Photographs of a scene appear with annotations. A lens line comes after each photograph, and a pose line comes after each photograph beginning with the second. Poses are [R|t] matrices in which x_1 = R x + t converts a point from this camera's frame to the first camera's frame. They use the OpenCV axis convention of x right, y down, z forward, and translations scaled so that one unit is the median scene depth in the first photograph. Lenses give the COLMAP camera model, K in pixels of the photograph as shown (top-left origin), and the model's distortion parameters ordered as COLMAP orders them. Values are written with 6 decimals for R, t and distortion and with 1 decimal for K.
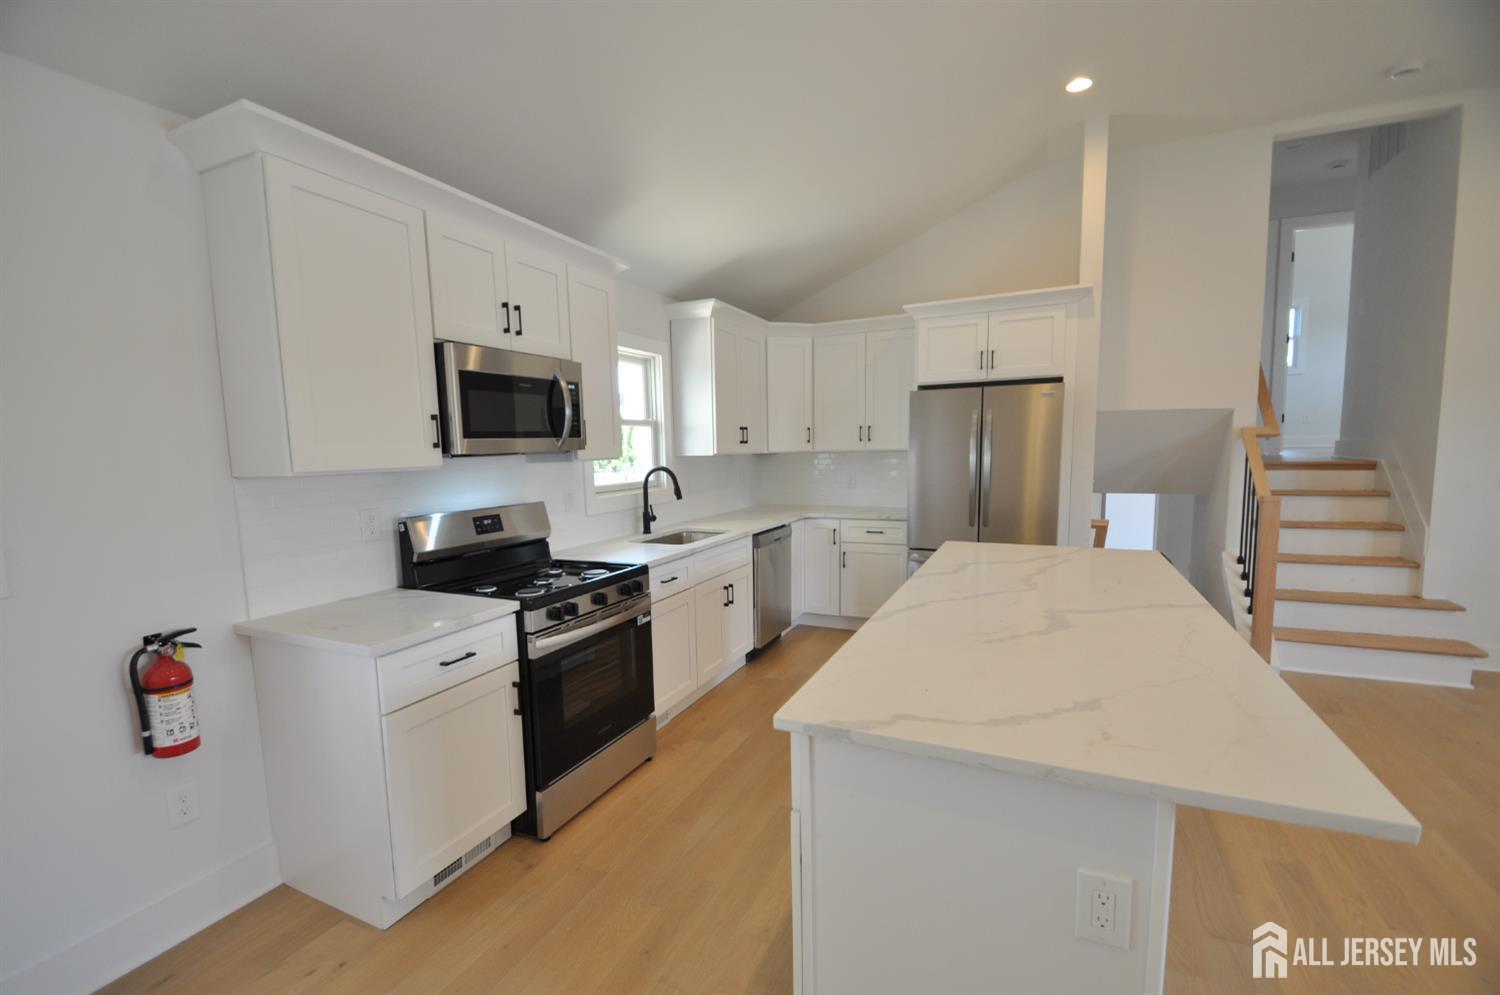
lens RADIAL K [[648.1, 0, 728.4], [0, 648.1, 516.7], [0, 0, 1]] dist [0.003245, -0.002275]
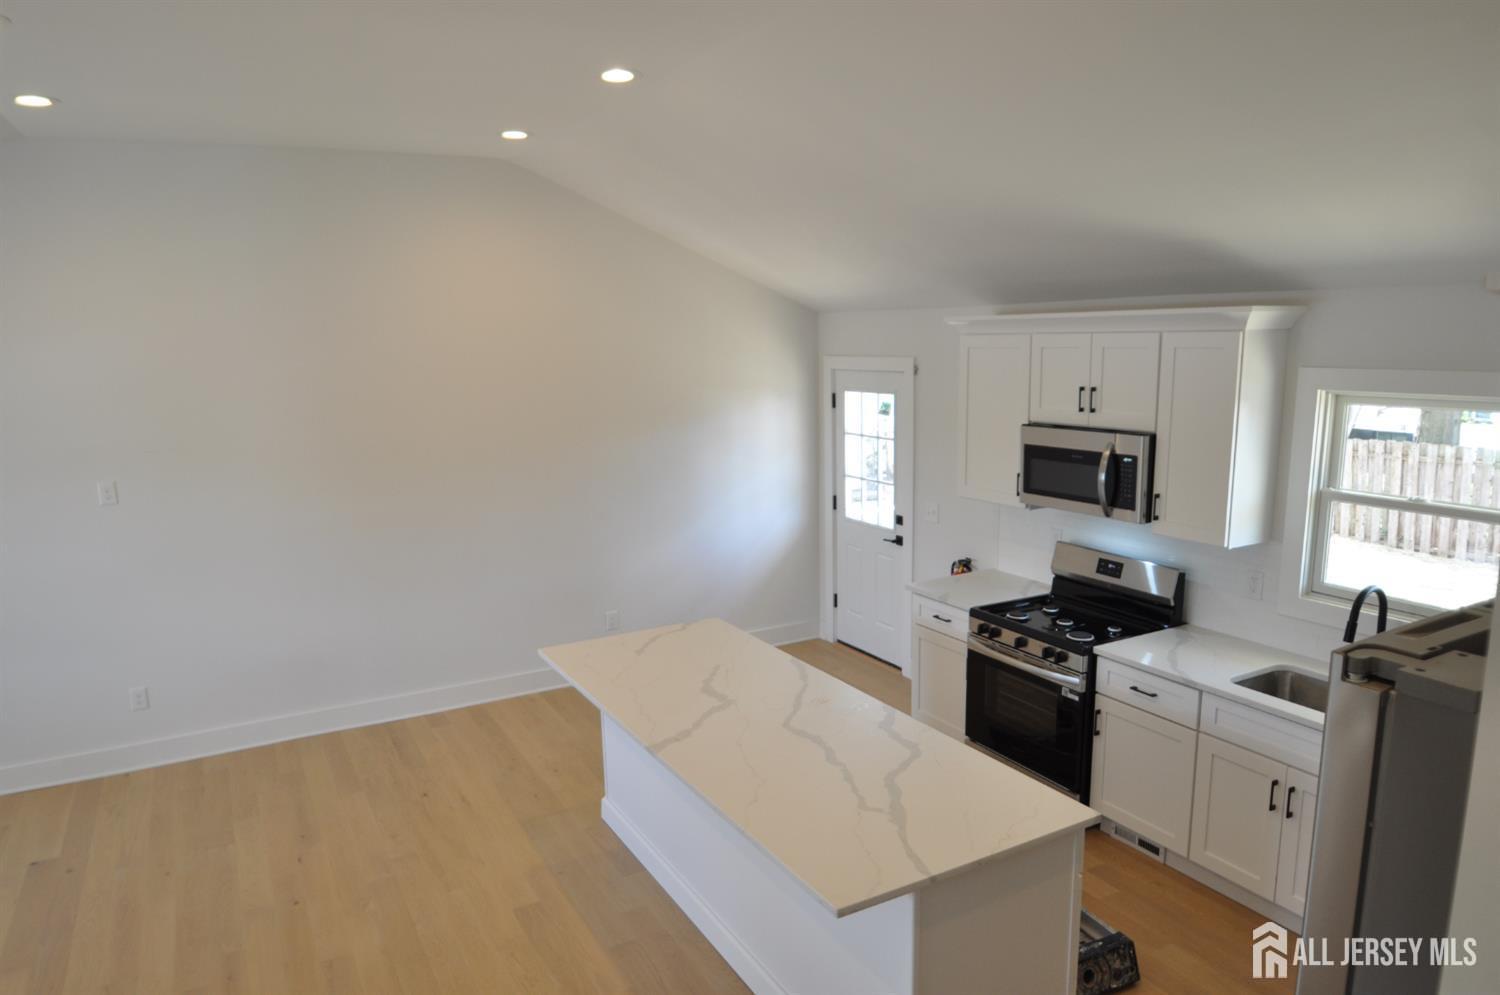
lens RADIAL K [[994.4, 0, 738.7], [0, 994.4, 498.2], [0, 0, 1]] dist [-0.024310, -0.000761]
pose [[-0.578518, 0.171254, -0.797489, 0.979638], [-0.052806, 0.967796, 0.246133, -0.357401], [0.813958, 0.184505, -0.550845, 0.998935]]
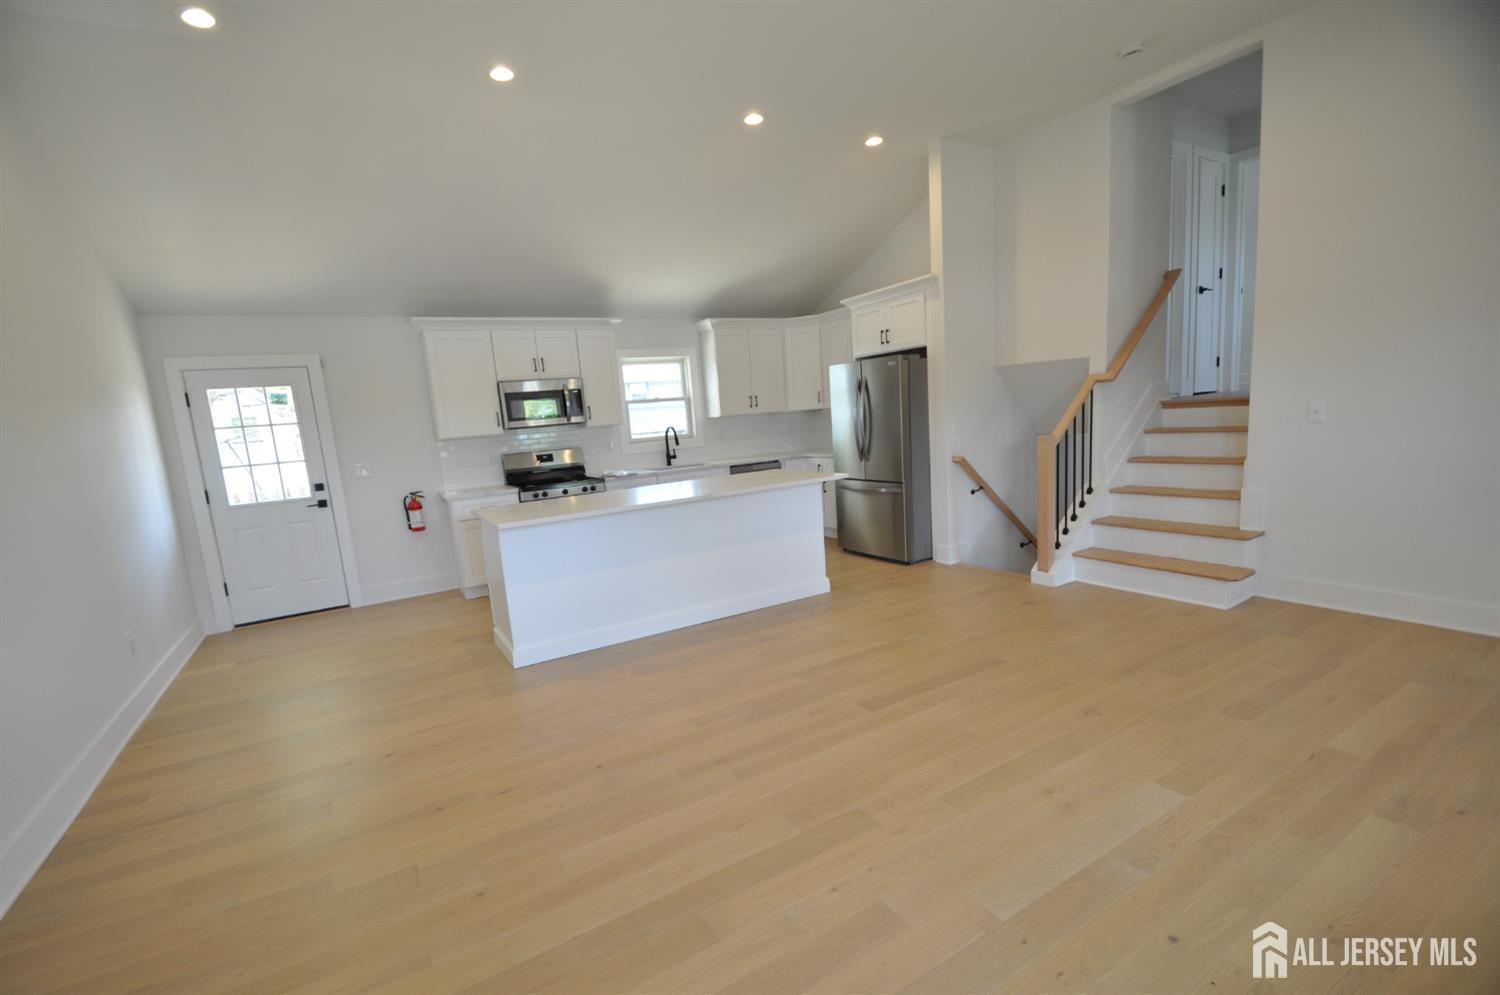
lens RADIAL K [[648.1, 0, 725.2], [0, 648.1, 505.7], [0, 0, 1]] dist [0.003245, -0.002275]
pose [[0.827968, 0.037488, -0.559521, 0.963359], [-0.002325, 0.997984, 0.063425, 0.022836], [0.560771, -0.051213, 0.826386, -0.331832]]
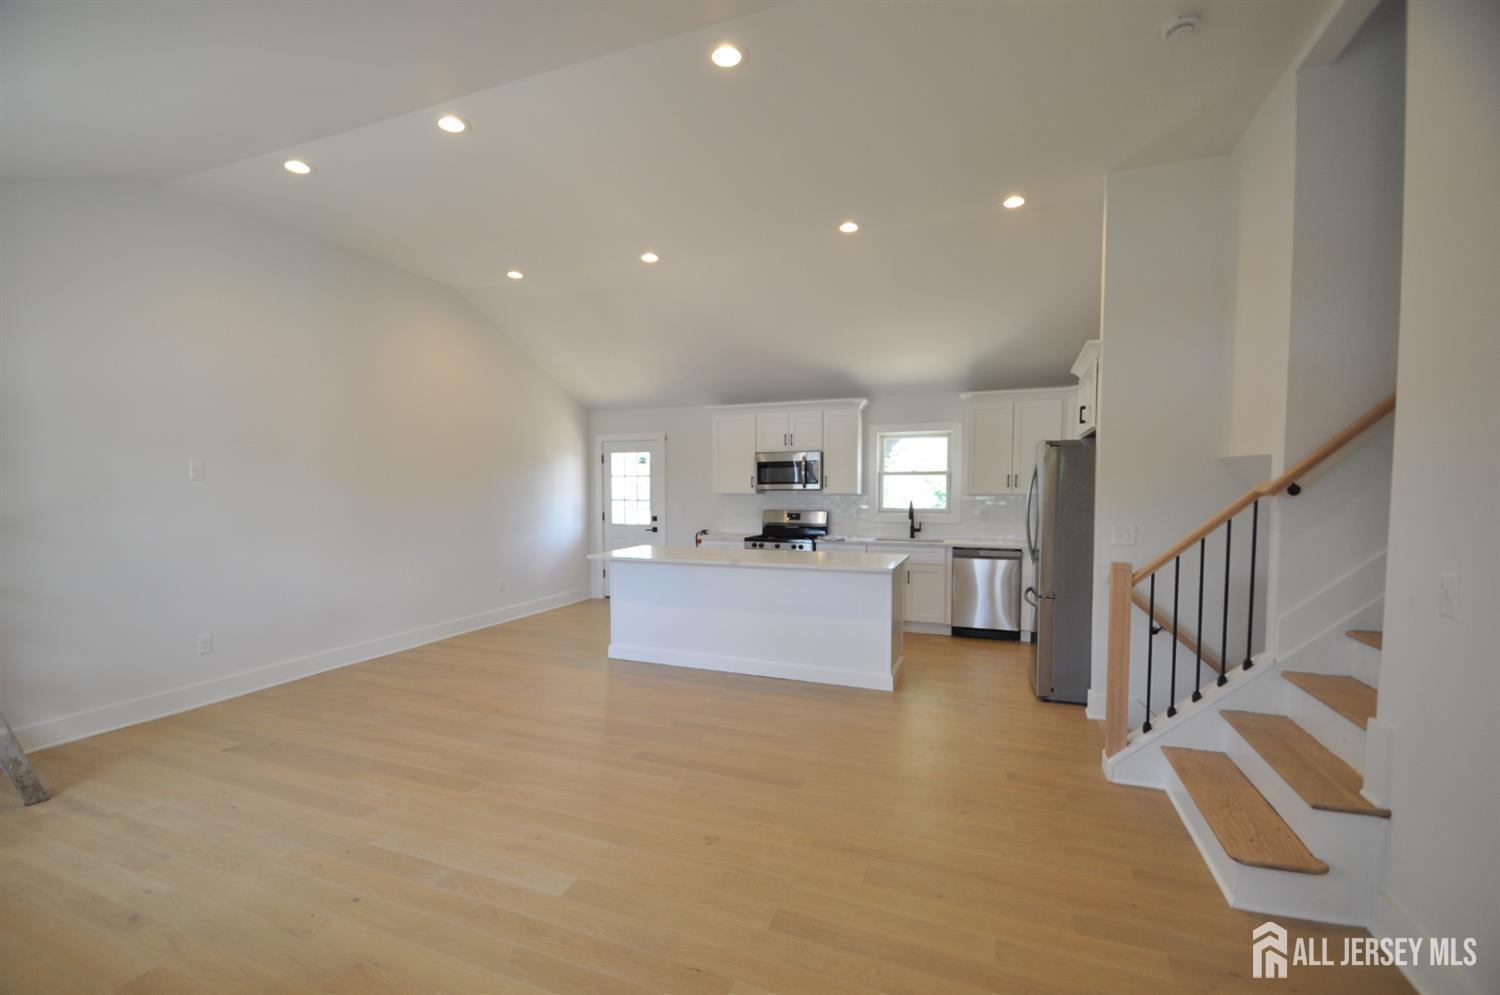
lens RADIAL K [[648.1, 0, 741.9], [0, 648.1, 507.5], [0, 0, 1]] dist [0.003245, -0.002275]
pose [[0.084970, 0.054838, -0.994873, 1.554530], [-0.107212, 0.993190, 0.045588, -0.084973], [0.990599, 0.102789, 0.090270, 0.394973]]
